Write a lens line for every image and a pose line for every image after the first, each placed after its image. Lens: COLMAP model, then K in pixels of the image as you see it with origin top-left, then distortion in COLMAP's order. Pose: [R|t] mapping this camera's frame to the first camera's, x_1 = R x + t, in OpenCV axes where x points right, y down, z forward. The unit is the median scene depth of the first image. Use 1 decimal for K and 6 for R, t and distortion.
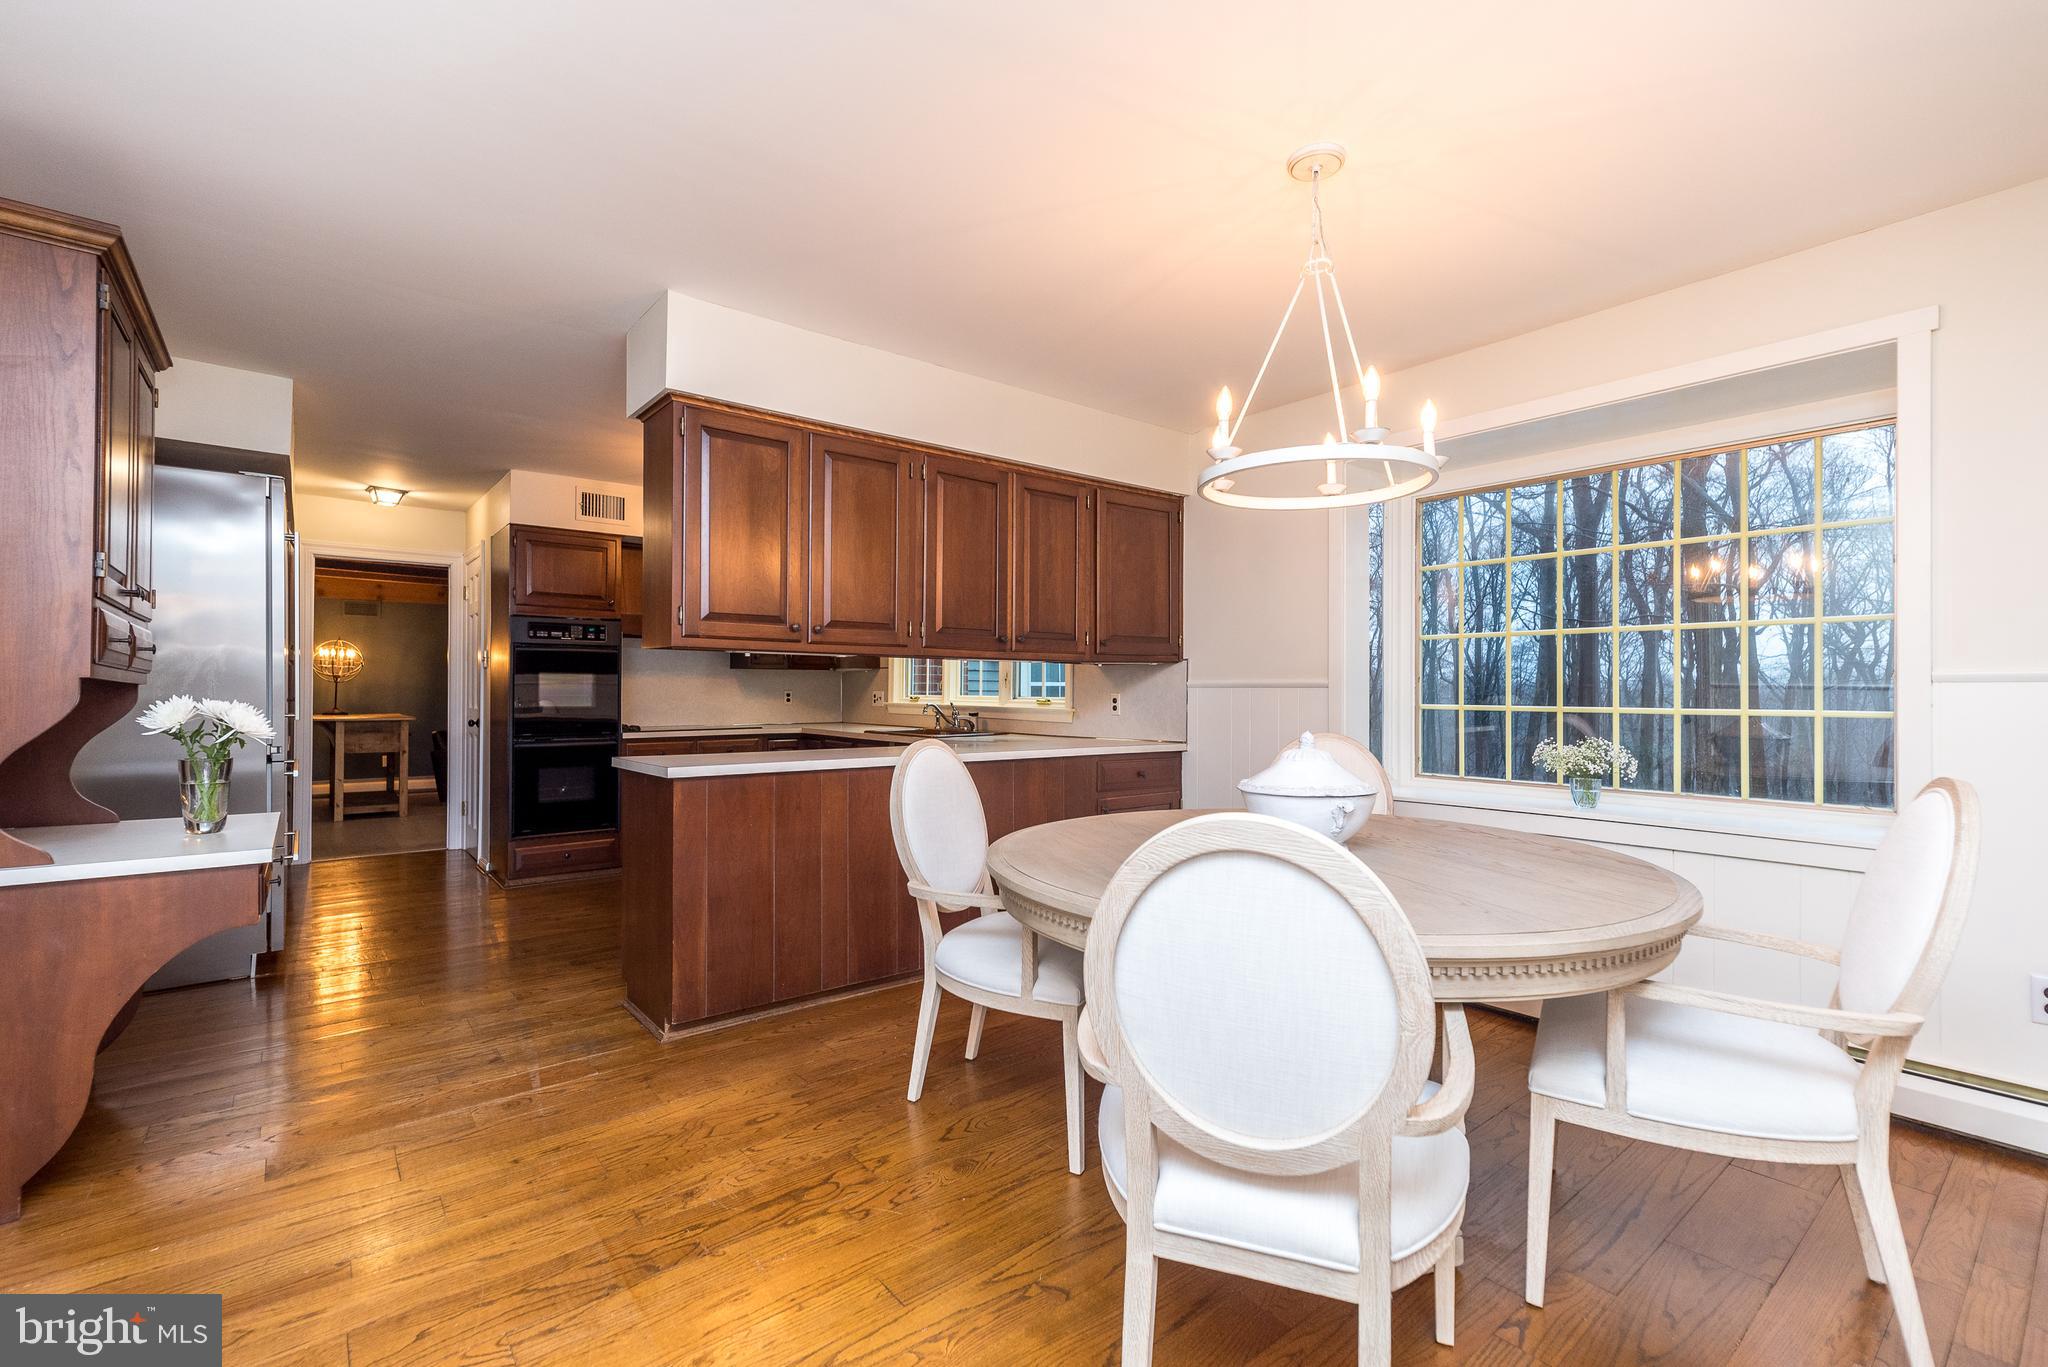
lens RADIAL K [[890.9, 0, 1022.2], [0, 890.9, 687.5], [0, 0, 1]] dist [0.007212, -0.000084]
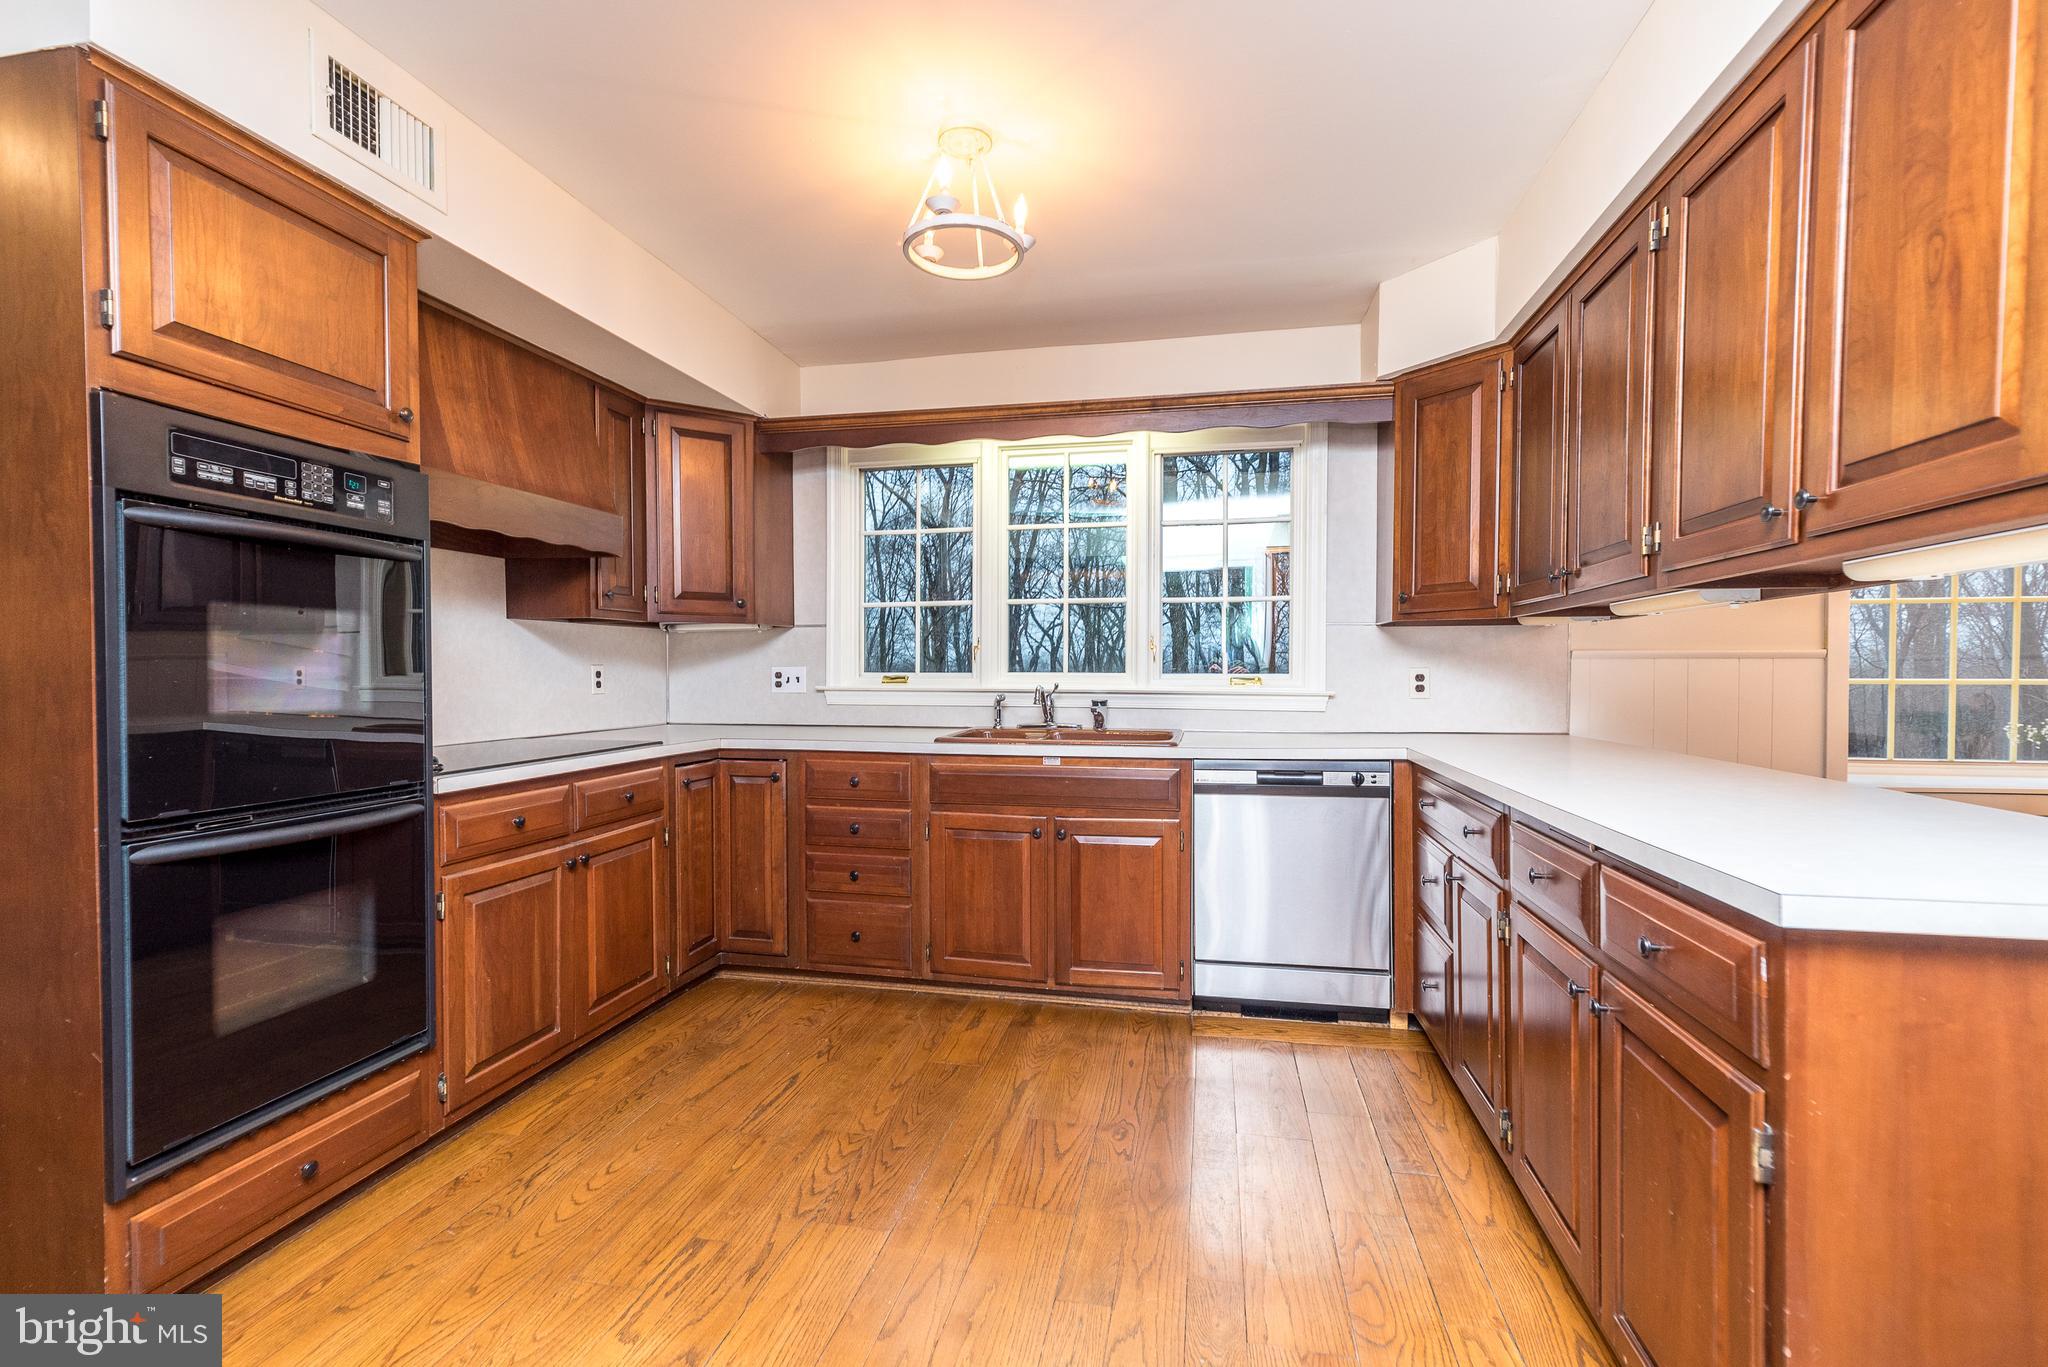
lens RADIAL K [[886.3, 0, 1023.6], [0, 886.3, 687.4], [0, 0, 1]] dist [0.004568, -0.000163]
pose [[0.774845, -0.016073, 0.631947, -0.468941], [0.000594, 0.999695, 0.024698, 0.004235], [-0.632151, -0.018762, 0.774618, 0.539748]]
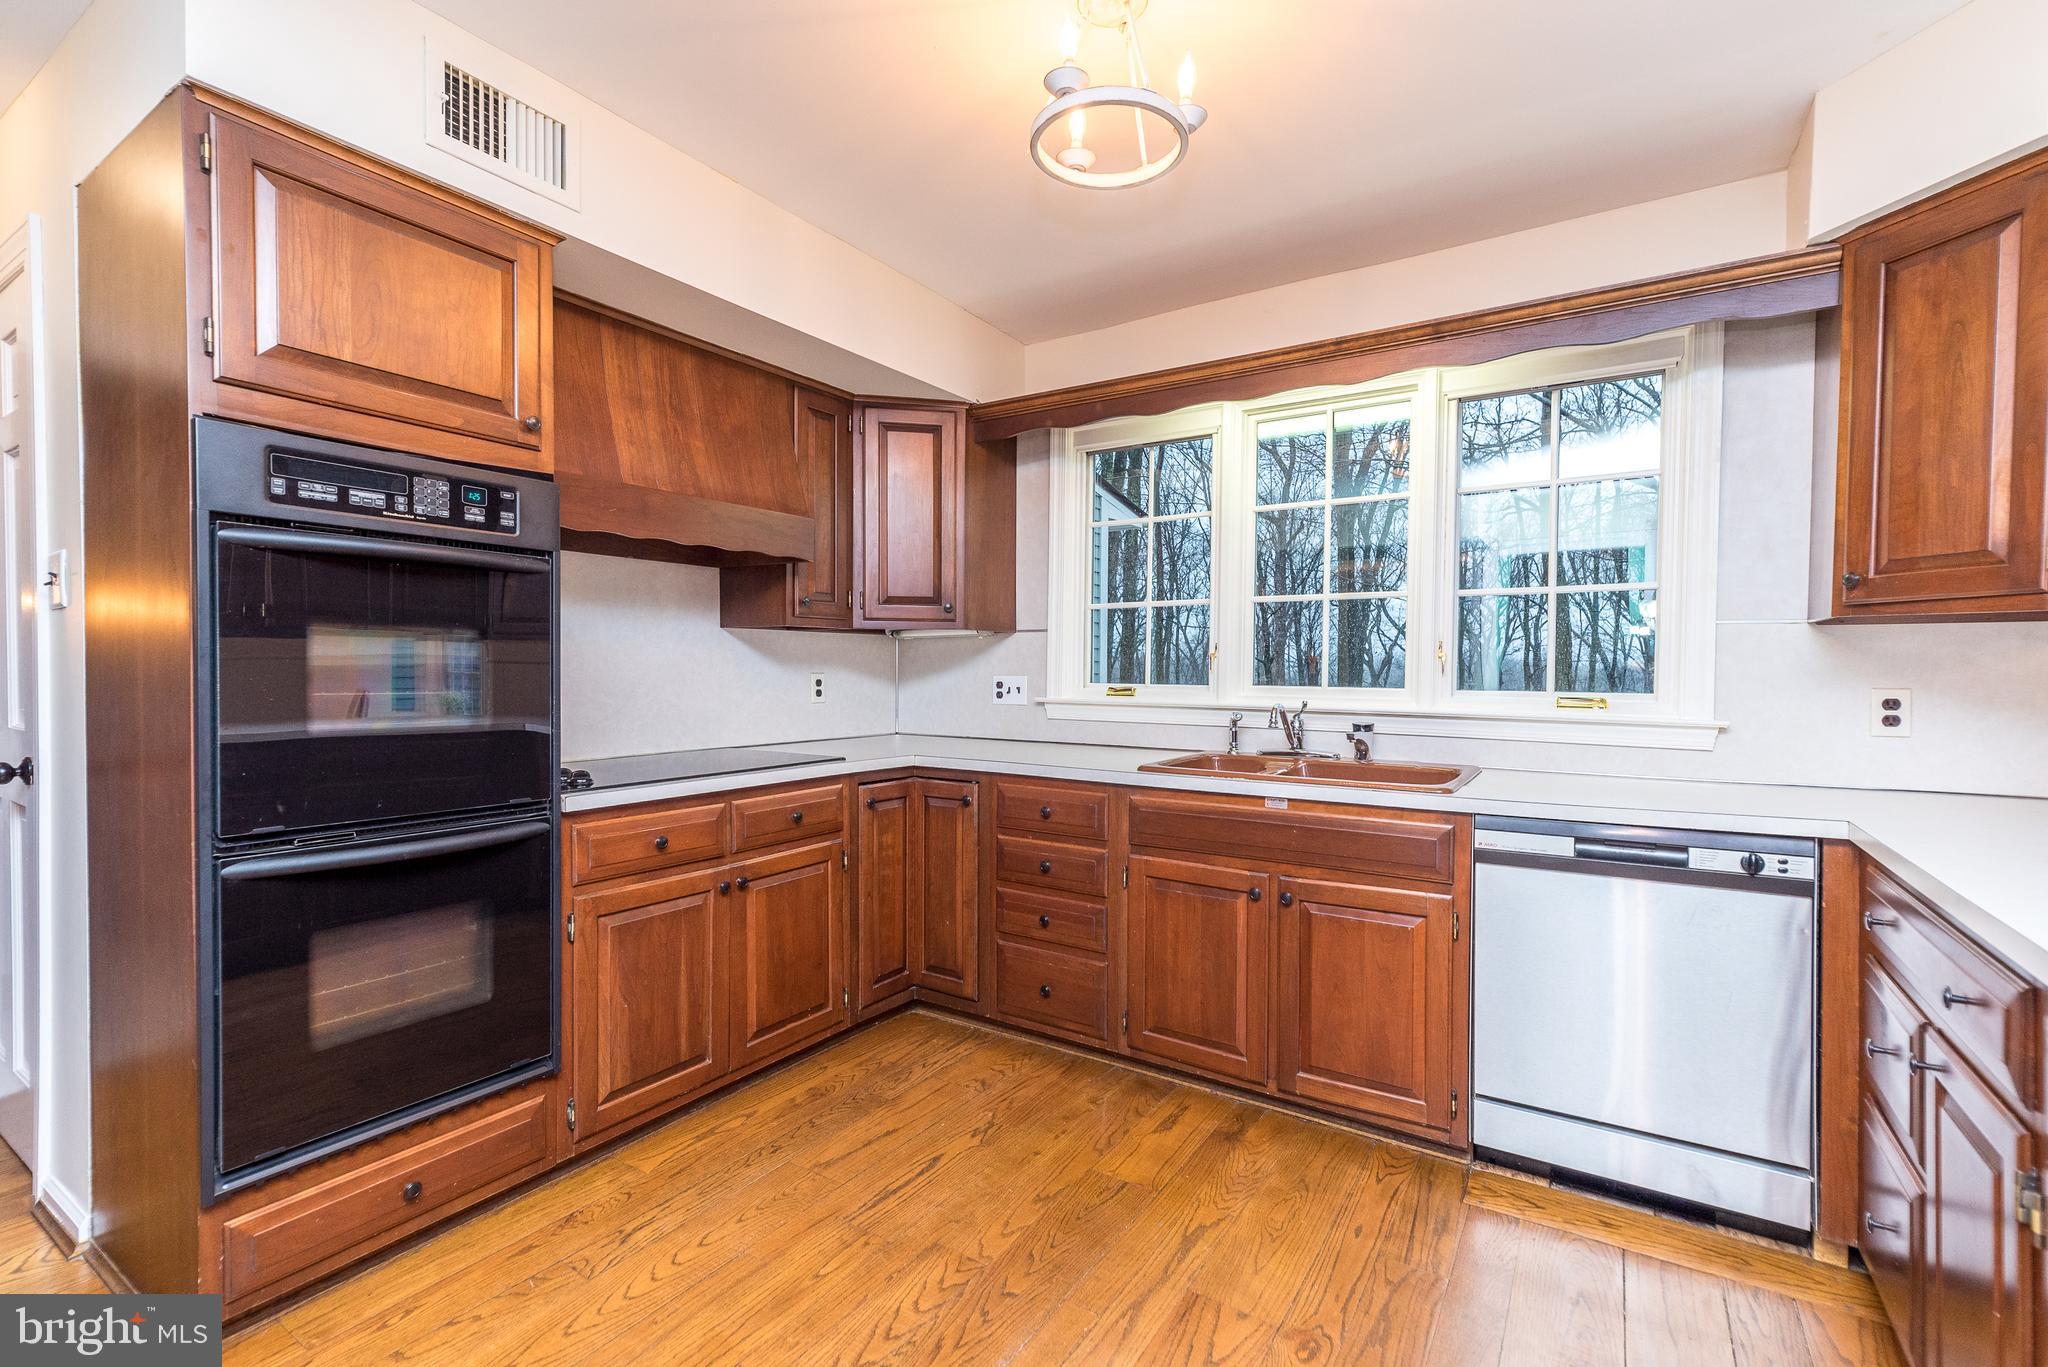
lens RADIAL K [[905.3, 0, 1024.1], [0, 905.3, 687.7], [0, 0, 1]] dist [0.006876, -0.000238]
pose [[0.951584, -0.003438, 0.307370, -0.367266], [-0.004524, 0.999673, 0.025186, -0.002426], [-0.307356, -0.025357, 0.951257, 0.573397]]
